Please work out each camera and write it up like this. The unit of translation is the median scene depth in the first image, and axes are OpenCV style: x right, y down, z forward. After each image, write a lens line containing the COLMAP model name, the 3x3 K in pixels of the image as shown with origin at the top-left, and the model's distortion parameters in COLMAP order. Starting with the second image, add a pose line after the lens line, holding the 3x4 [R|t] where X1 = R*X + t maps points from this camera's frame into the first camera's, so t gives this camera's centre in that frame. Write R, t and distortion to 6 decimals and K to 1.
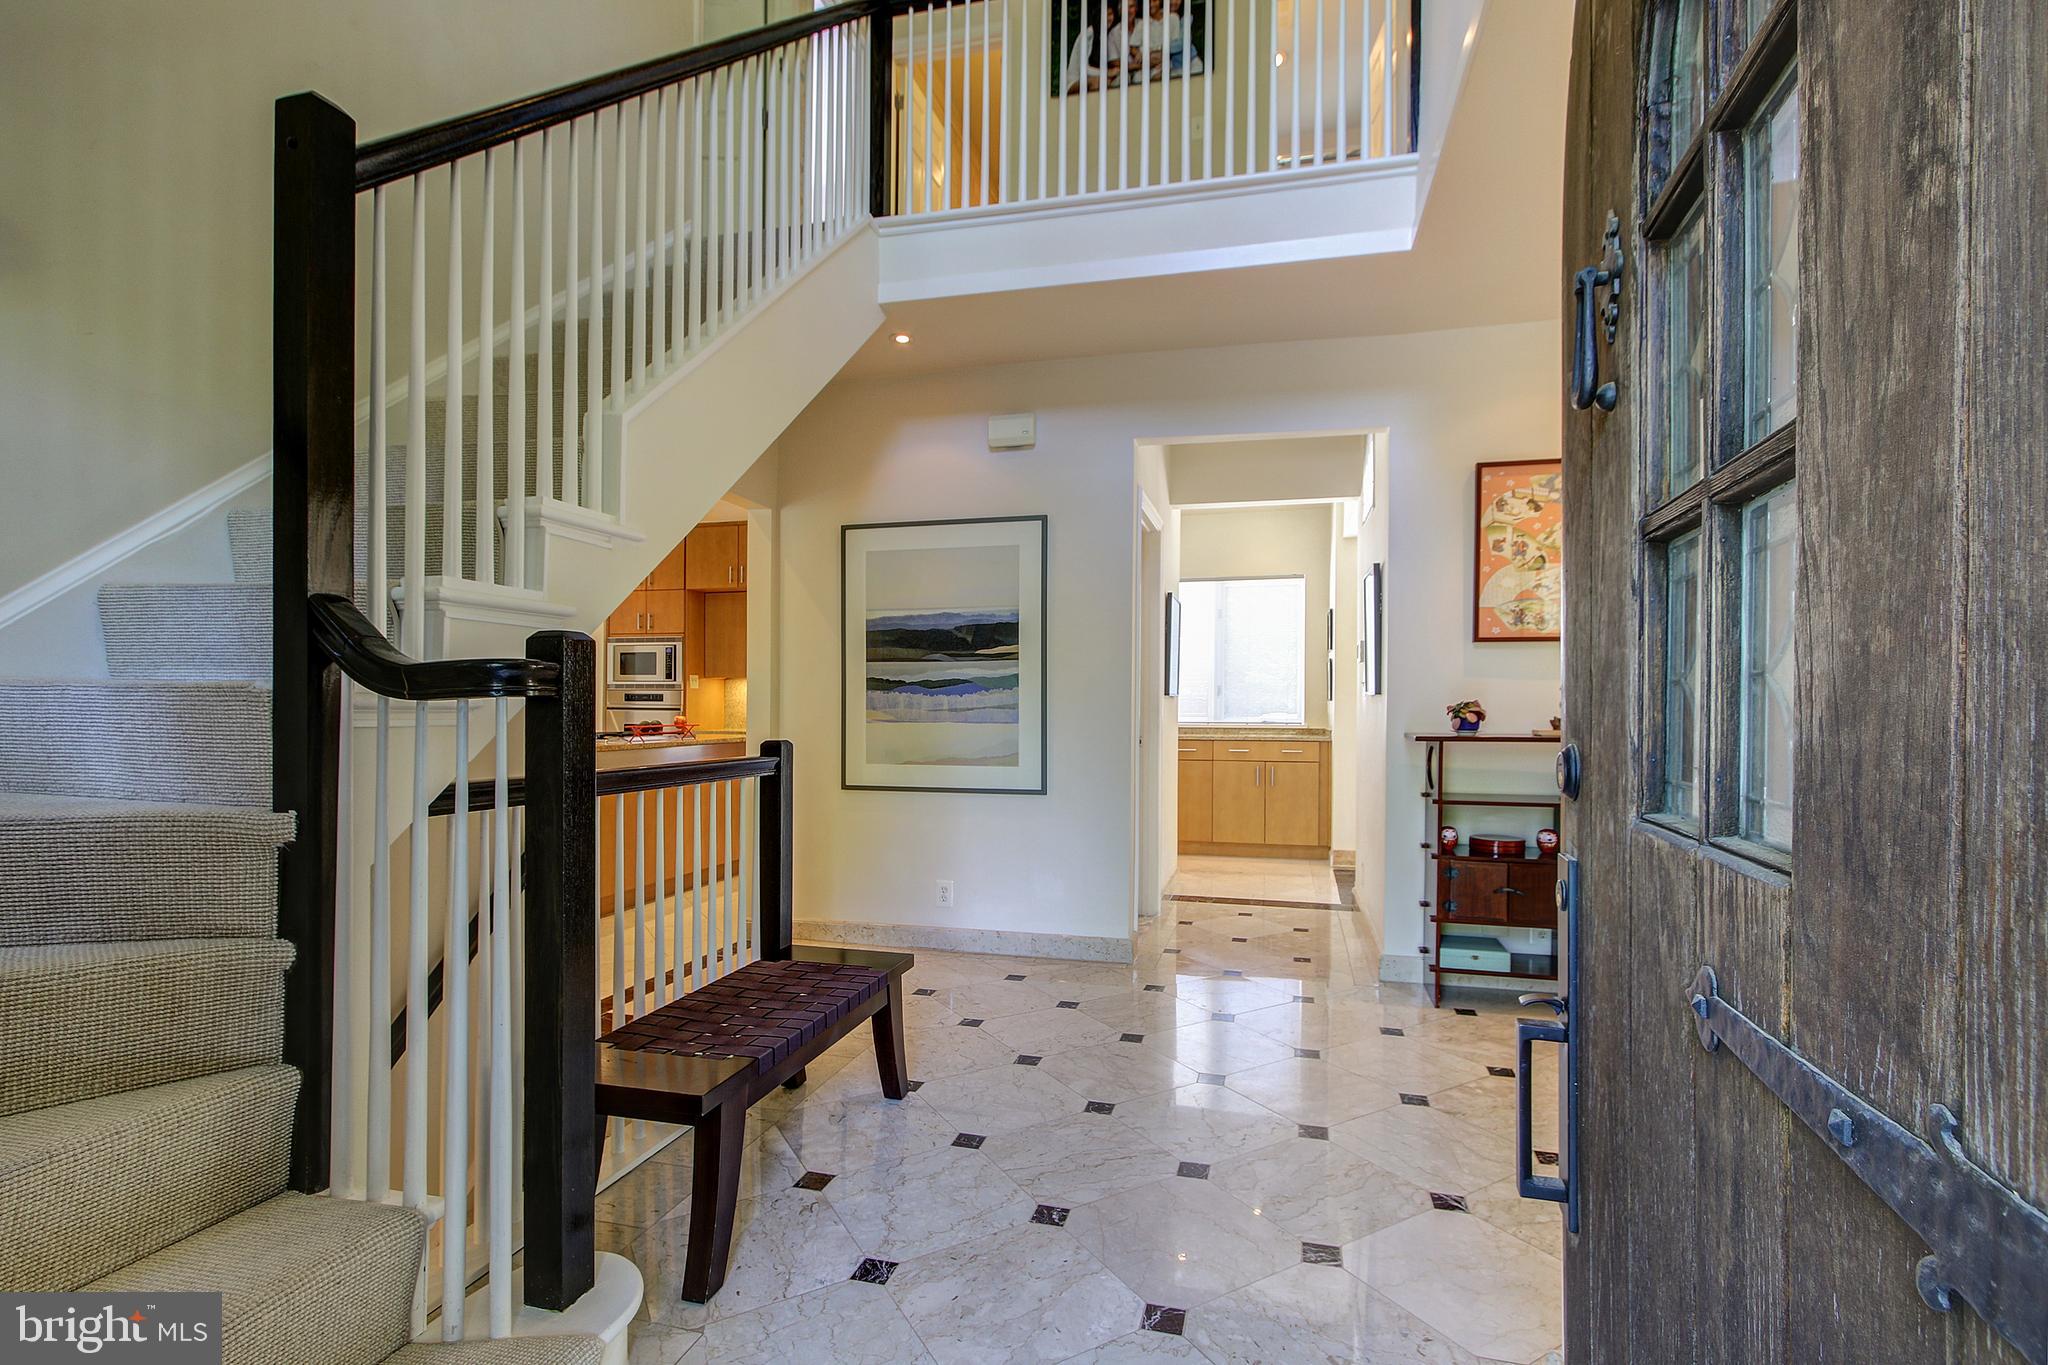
lens RADIAL K [[949.9, 0, 1028.0], [0, 949.9, 701.3], [0, 0, 1]] dist [-0.009793, 0.000113]
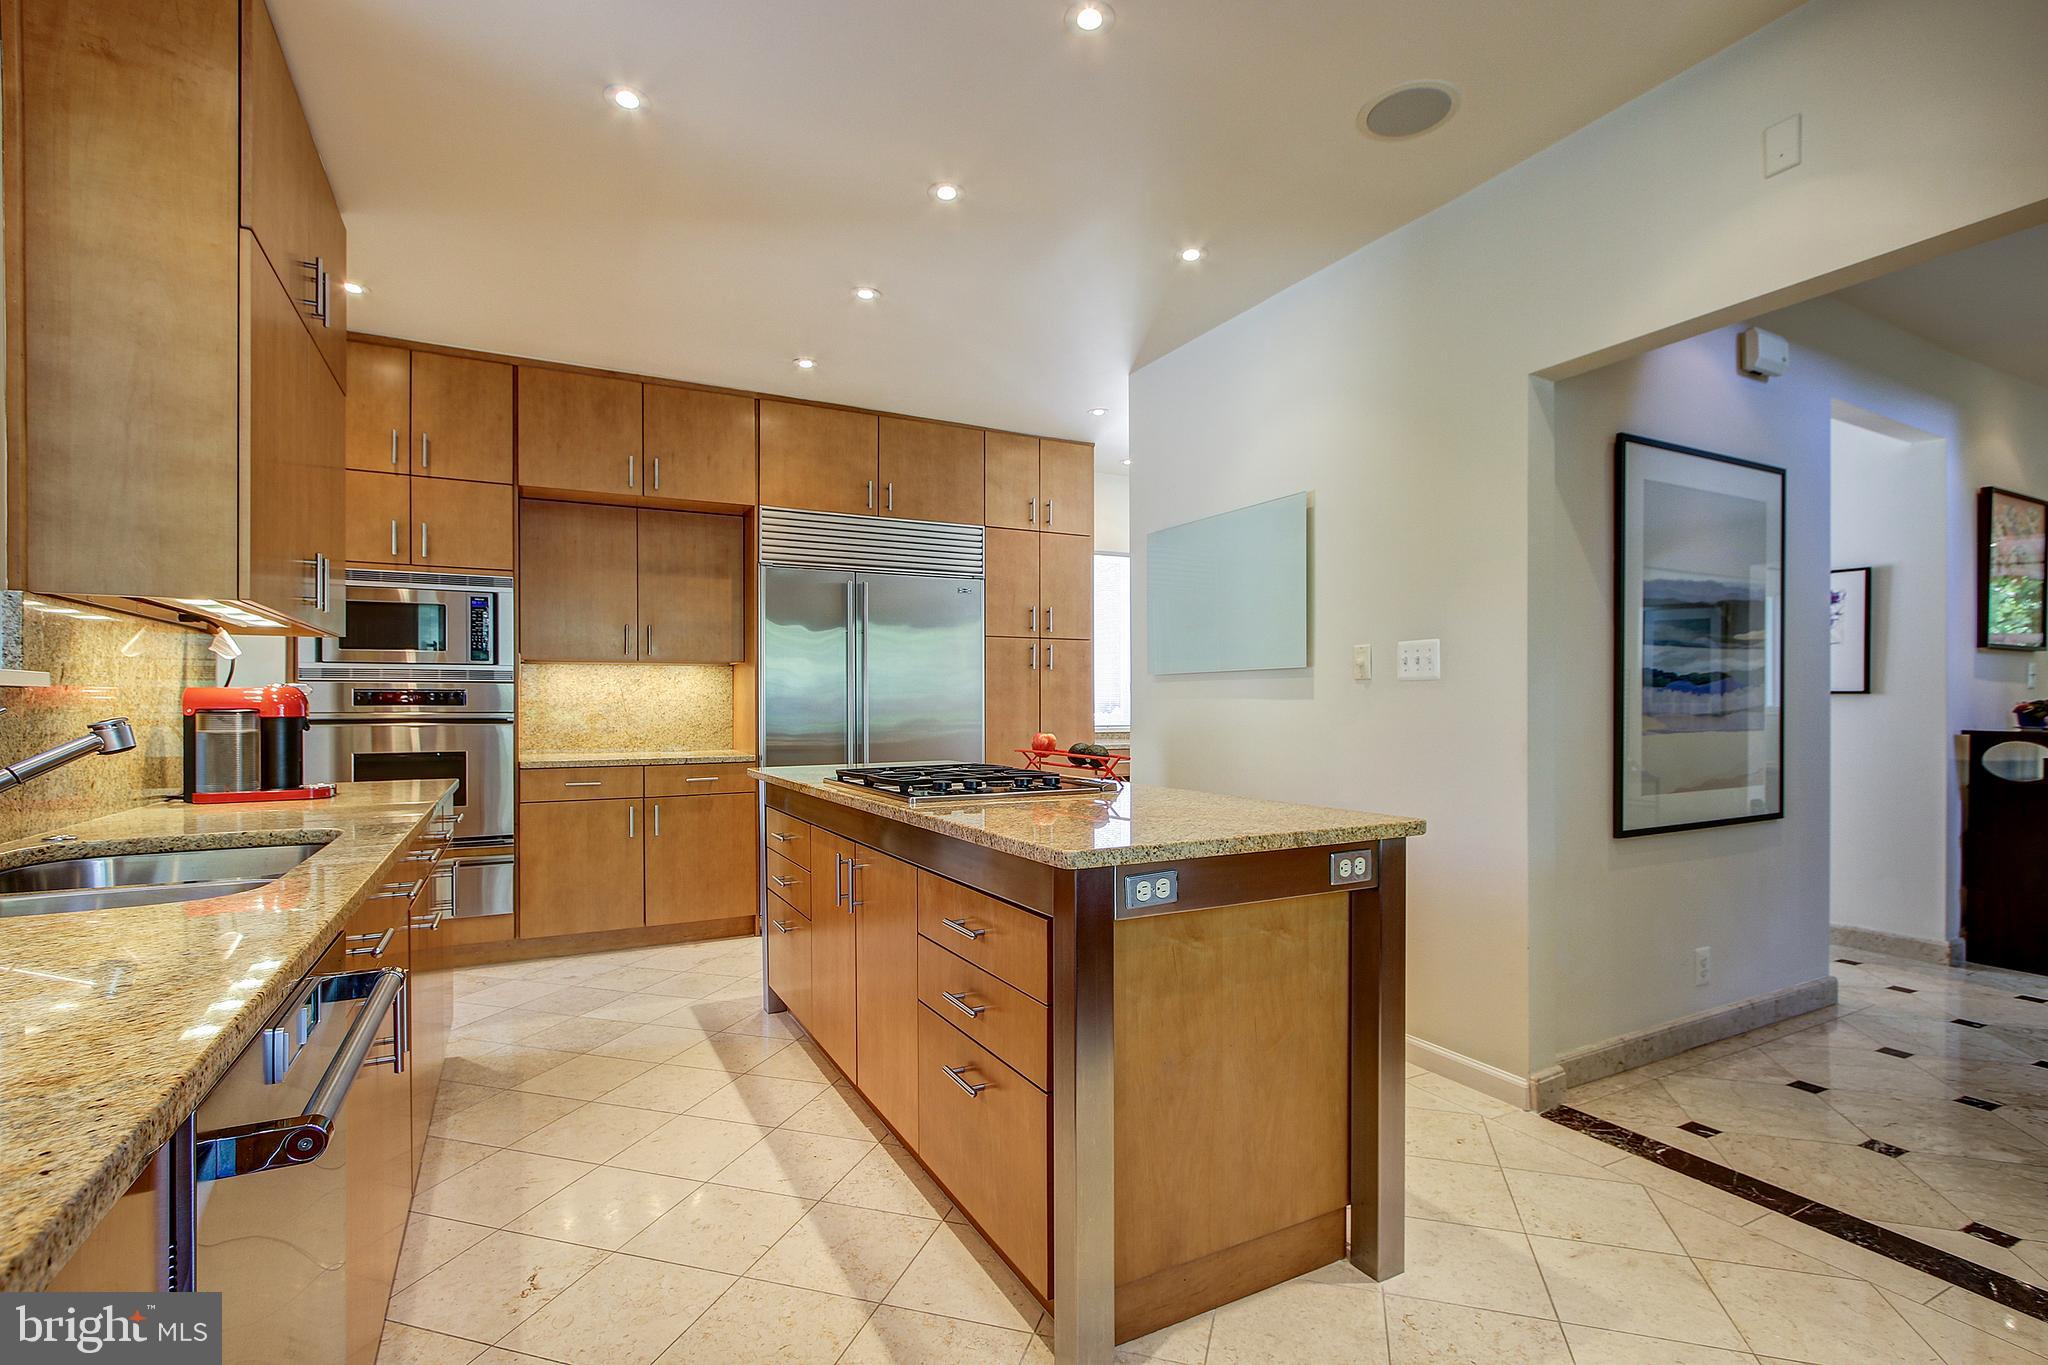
lens RADIAL K [[949.9, 0, 1035.9], [0, 949.9, 687.9], [0, 0, 1]] dist [-0.009793, 0.000113]
pose [[0.726714, -0.004382, 0.686926, -0.942489], [0.004640, 0.999988, 0.001470, -0.014195], [-0.686924, 0.002119, 0.726726, 0.811743]]
